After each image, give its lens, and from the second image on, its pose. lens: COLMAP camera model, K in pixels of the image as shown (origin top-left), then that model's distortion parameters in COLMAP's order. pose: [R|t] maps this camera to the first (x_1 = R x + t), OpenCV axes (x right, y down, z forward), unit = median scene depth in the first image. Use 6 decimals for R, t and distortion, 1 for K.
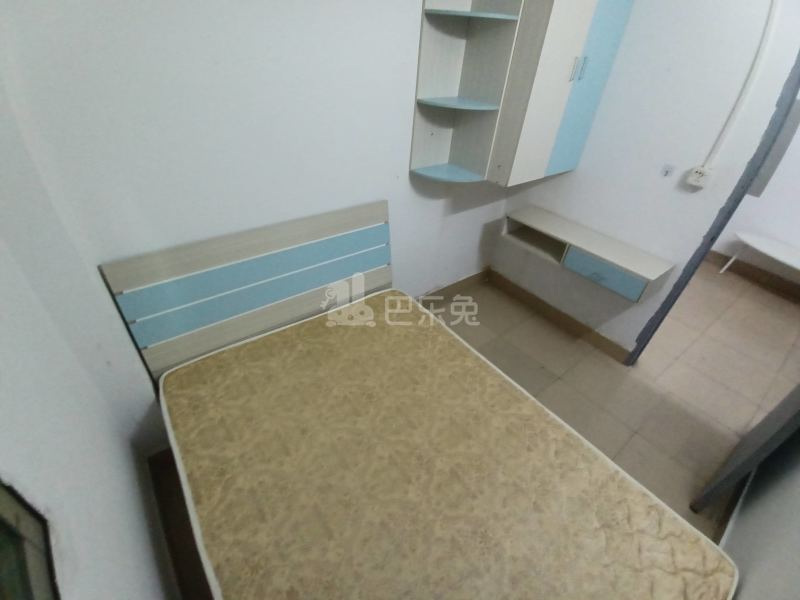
lens RADIAL K [[369.0, 0, 399.8], [0, 369.0, 303.0], [0, 0, 1]] dist [0.005120, 0.000254]
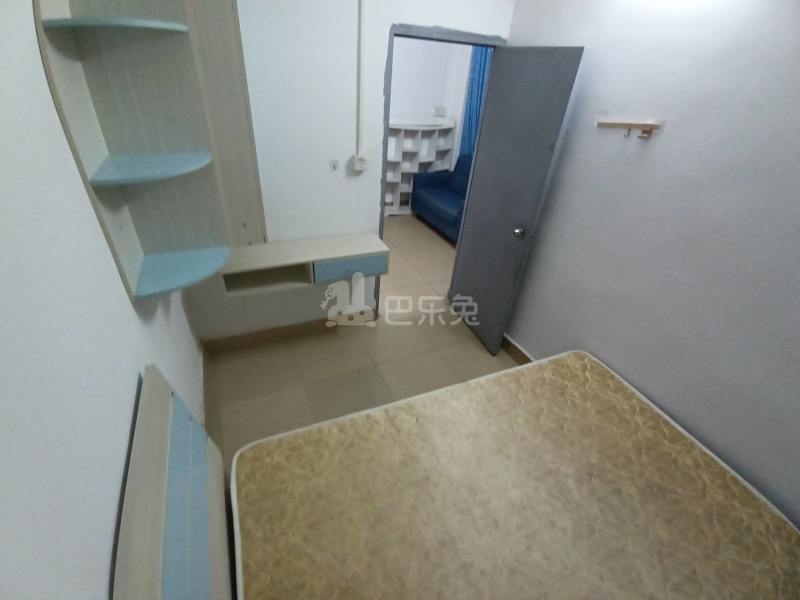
lens RADIAL K [[369.0, 0, 398.6], [0, 369.0, 292.7], [0, 0, 1]] dist [0.005120, 0.000254]
pose [[0.252400, -0.555860, 0.792031, -0.301273], [0.532914, 0.763062, 0.365703, -0.353282], [-0.807649, 0.329781, 0.488823, 0.413896]]
